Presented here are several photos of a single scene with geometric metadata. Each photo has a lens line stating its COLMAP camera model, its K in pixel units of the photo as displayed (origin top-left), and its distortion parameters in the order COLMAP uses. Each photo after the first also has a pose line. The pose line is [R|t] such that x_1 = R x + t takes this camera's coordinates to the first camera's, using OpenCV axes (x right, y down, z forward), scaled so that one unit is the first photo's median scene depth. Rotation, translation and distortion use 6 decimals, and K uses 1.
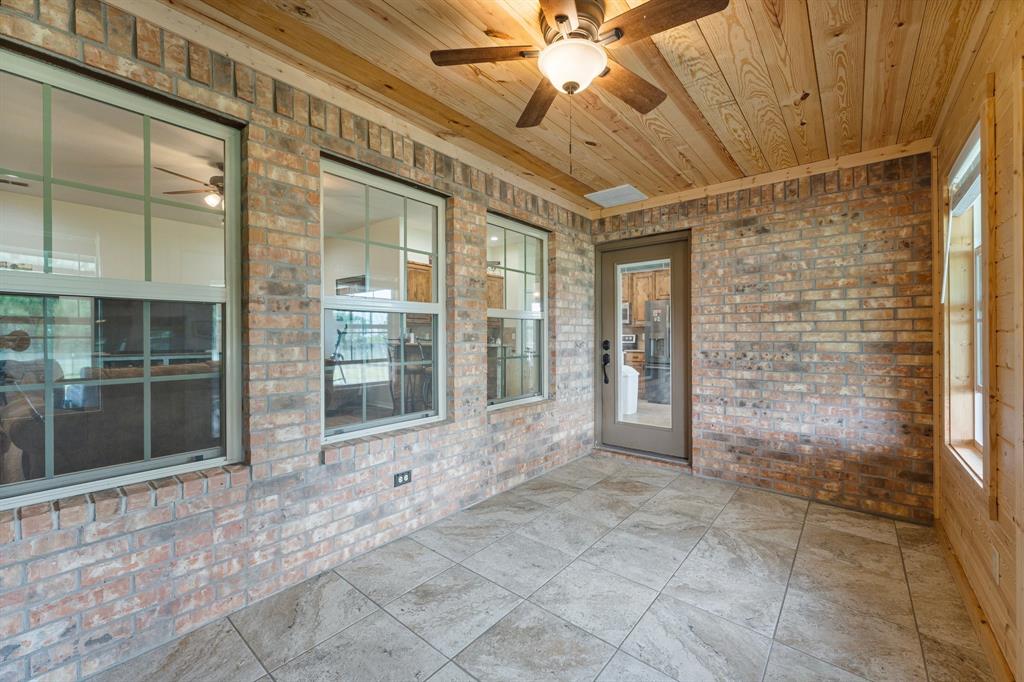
lens RADIAL K [[410.2, 0, 513.7], [0, 410.2, 338.5], [0, 0, 1]] dist [0.002020, 0.000320]
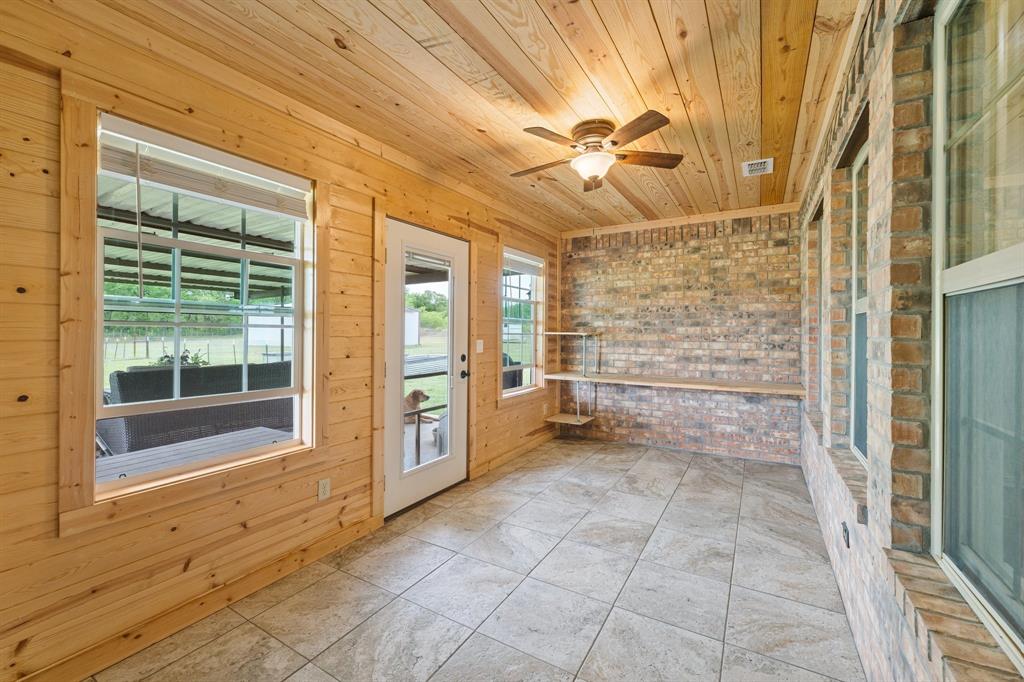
lens RADIAL K [[410.2, 0, 513.7], [0, 410.2, 338.5], [0, 0, 1]] dist [0.002020, 0.000320]
pose [[-0.989100, -0.001223, -0.147239, 0.539158], [-0.004283, 0.999781, 0.020462, -0.035751], [0.147182, 0.020870, -0.988889, 2.006858]]
